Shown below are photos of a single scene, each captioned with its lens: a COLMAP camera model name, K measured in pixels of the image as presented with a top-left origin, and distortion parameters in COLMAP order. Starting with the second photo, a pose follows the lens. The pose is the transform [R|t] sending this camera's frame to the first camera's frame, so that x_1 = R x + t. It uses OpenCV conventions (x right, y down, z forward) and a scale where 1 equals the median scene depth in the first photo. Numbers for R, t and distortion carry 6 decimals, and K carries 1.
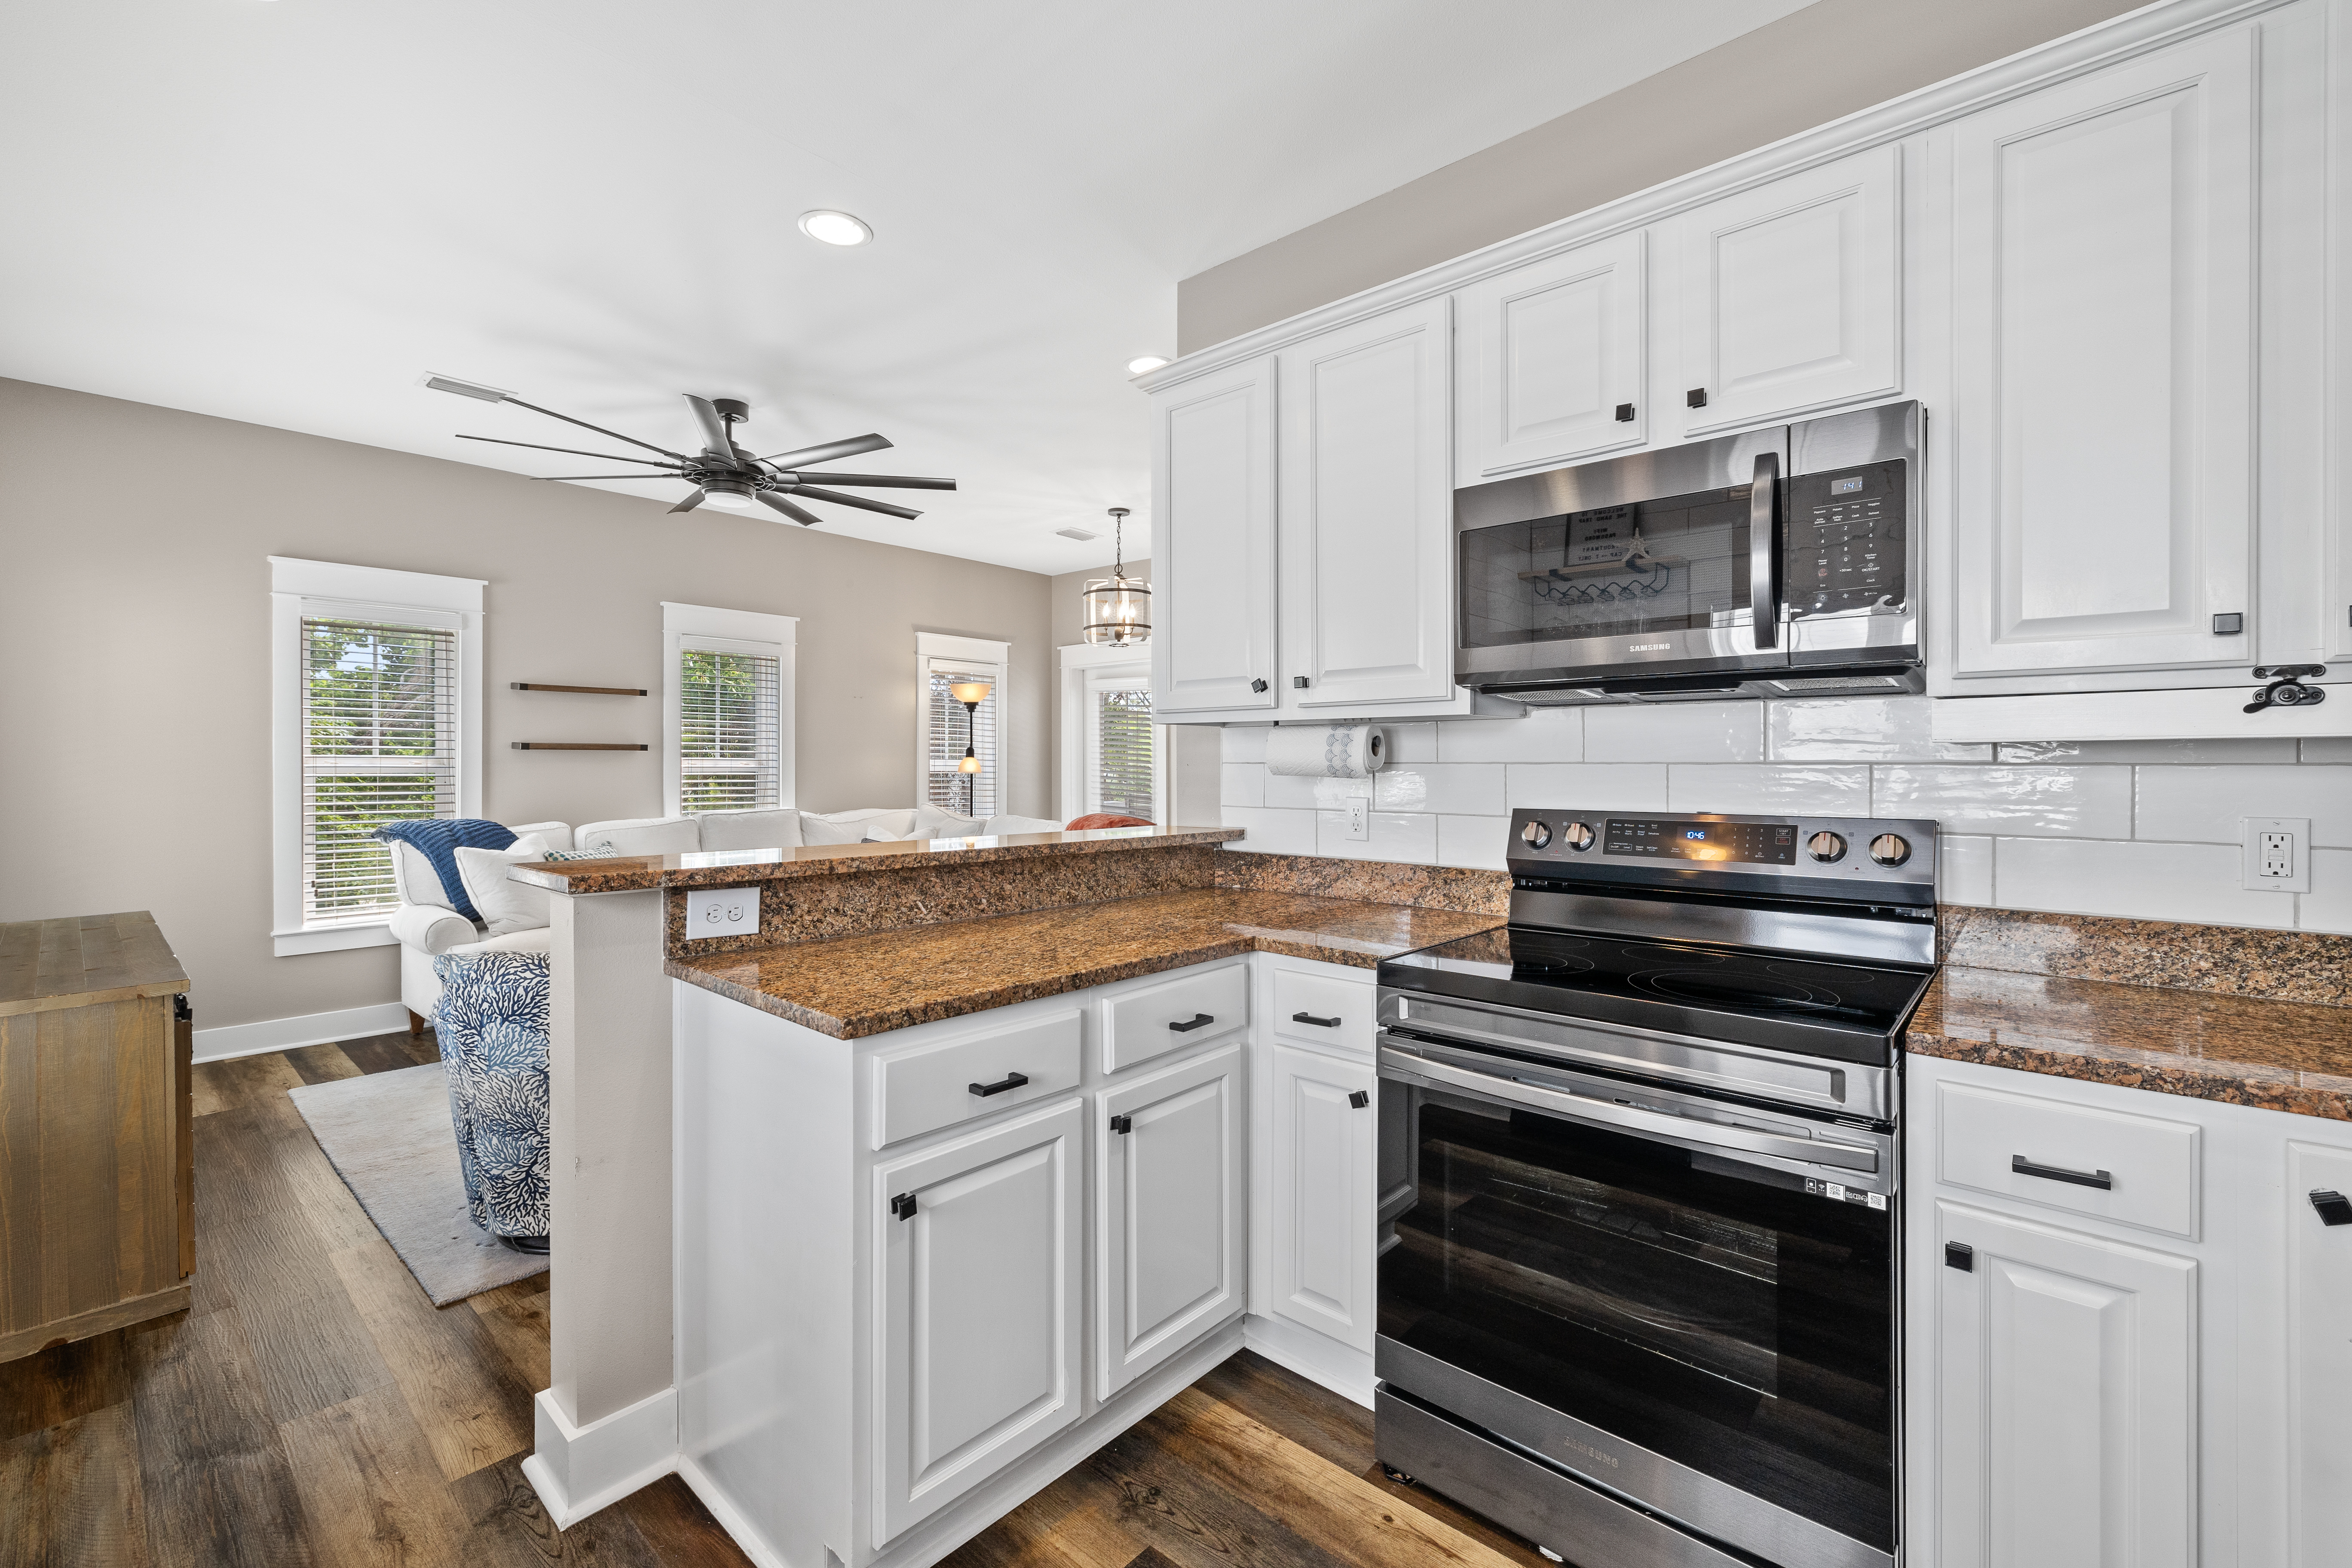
lens RADIAL K [[982.8, 0, 1174.0], [0, 982.8, 763.7], [0, 0, 1]] dist [-0.000288, 0.000132]
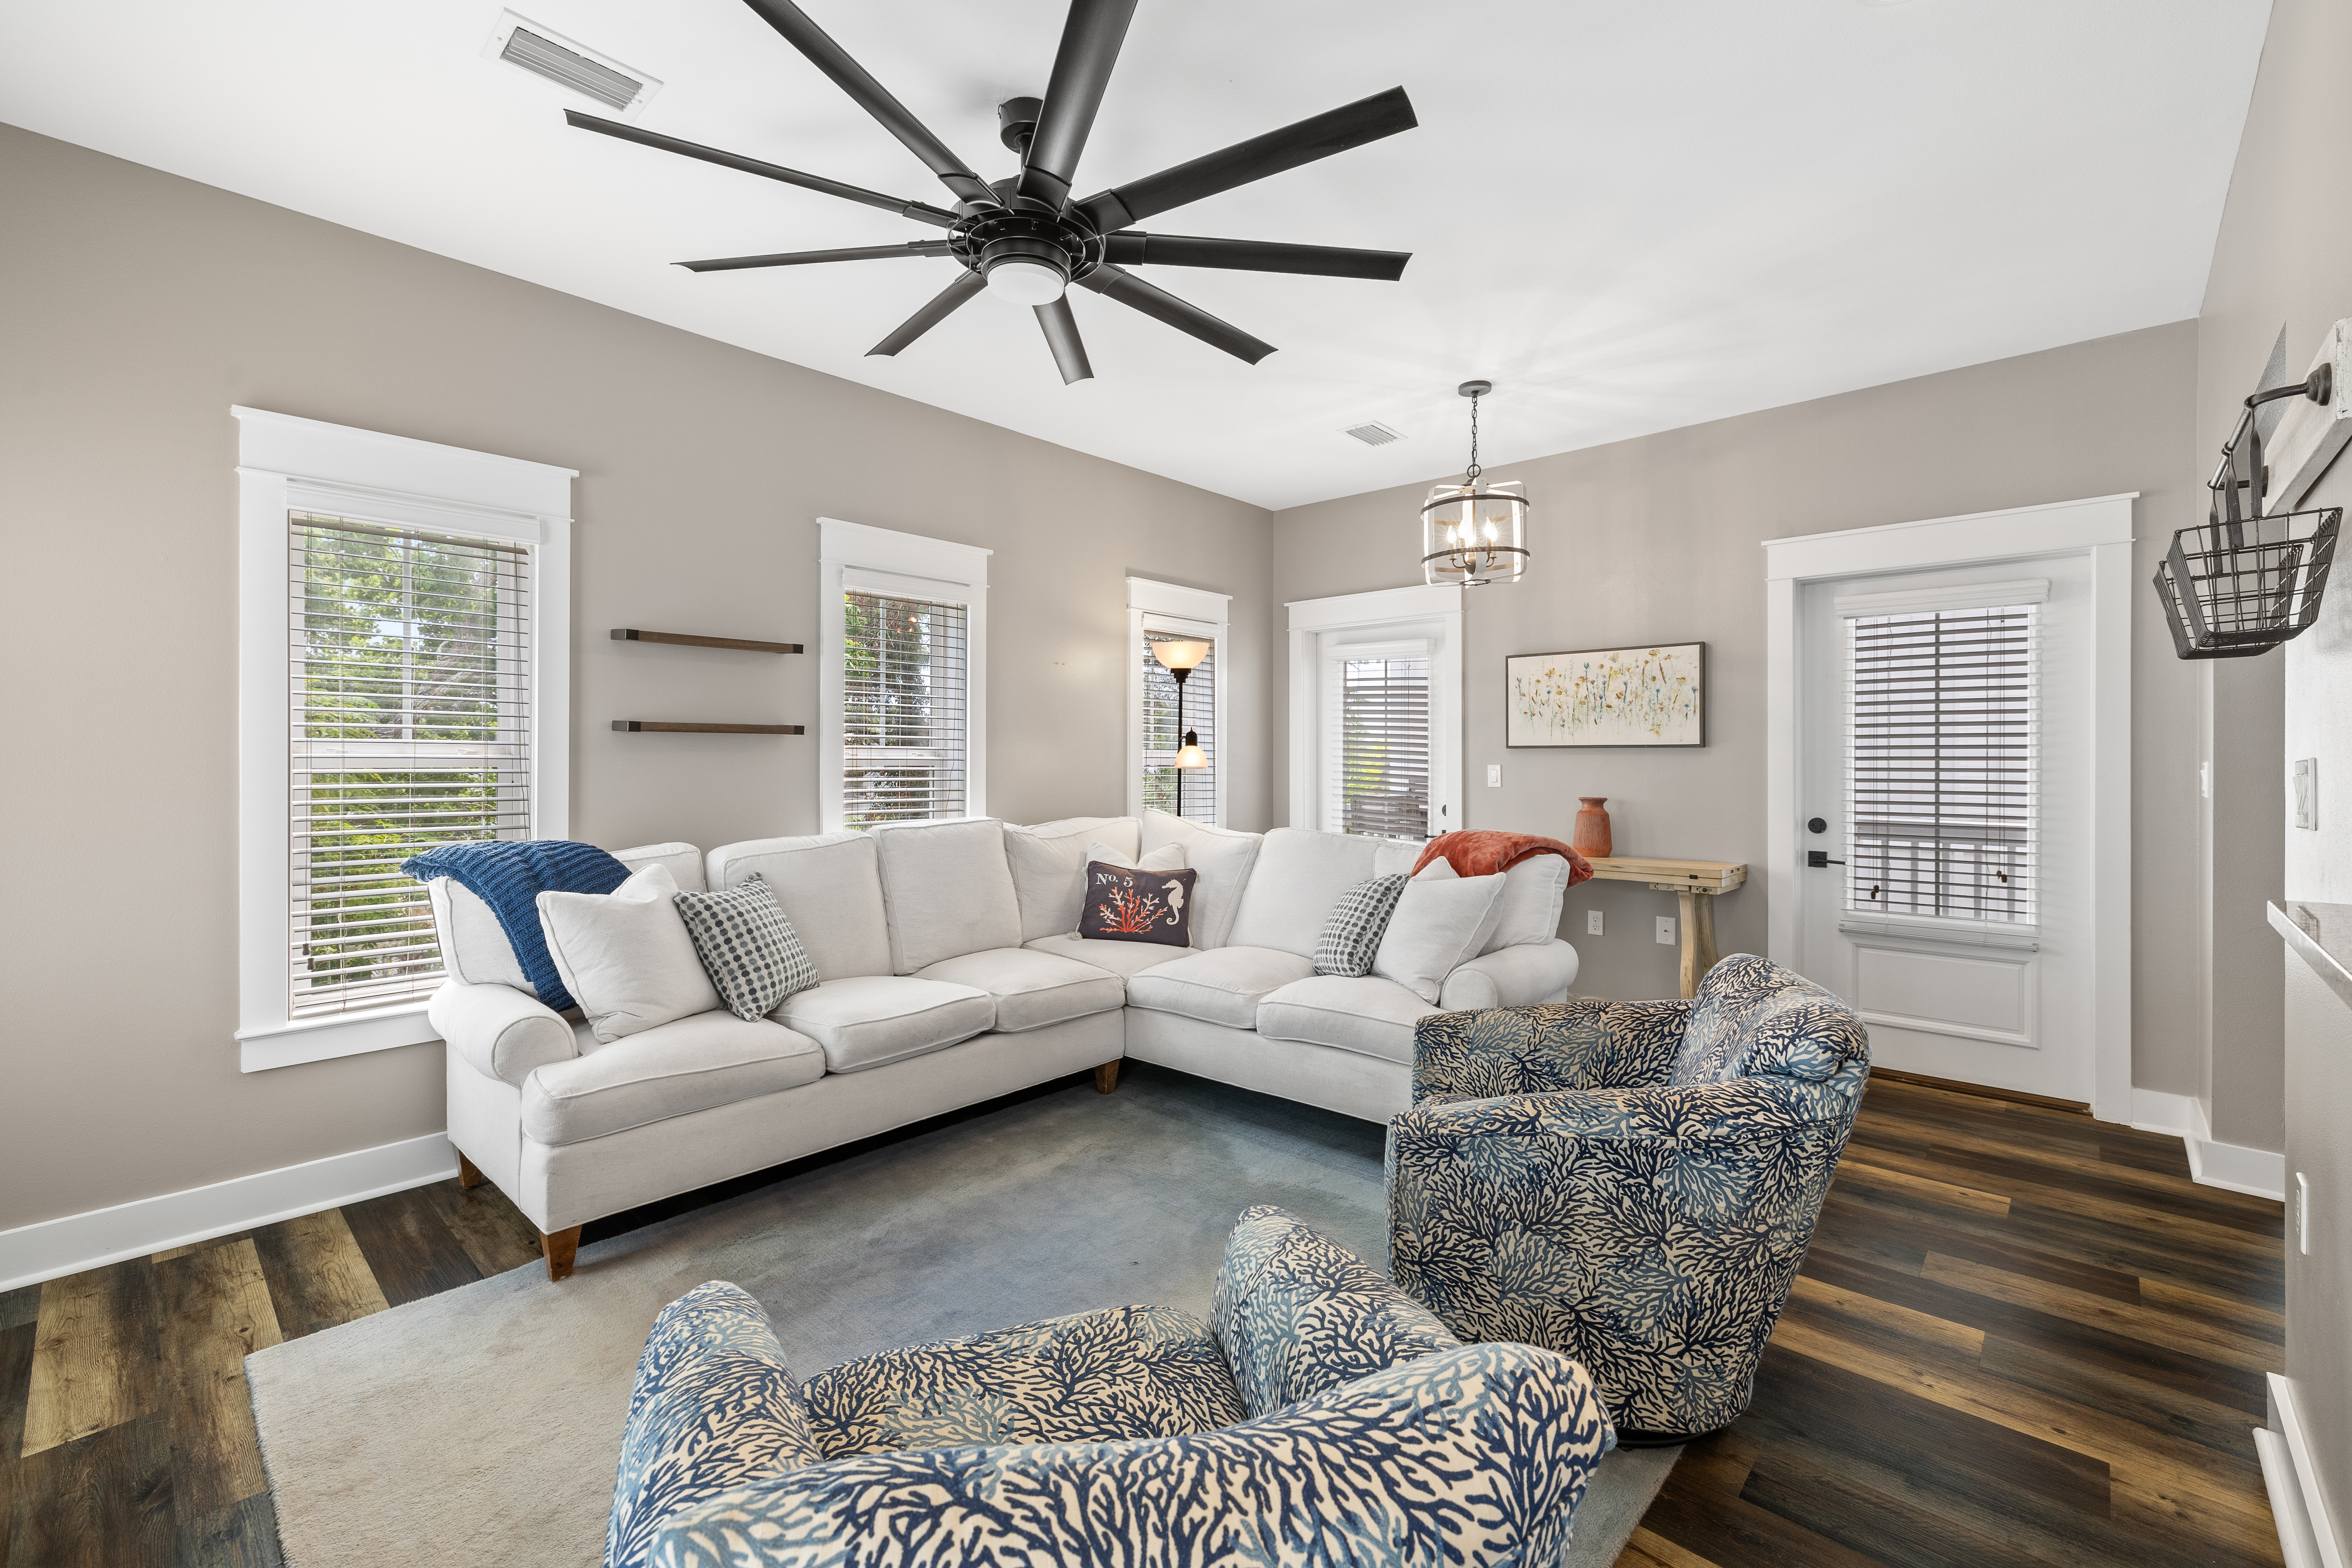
lens RADIAL K [[993.3, 0, 1177.1], [0, 993.3, 755.0], [0, 0, 1]] dist [-0.000784, 0.000550]
pose [[0.999742, 0.000572, -0.022697, -0.306824], [-0.000644, 0.999995, -0.003154, 0.003093], [0.022695, 0.003168, 0.999737, 0.377509]]
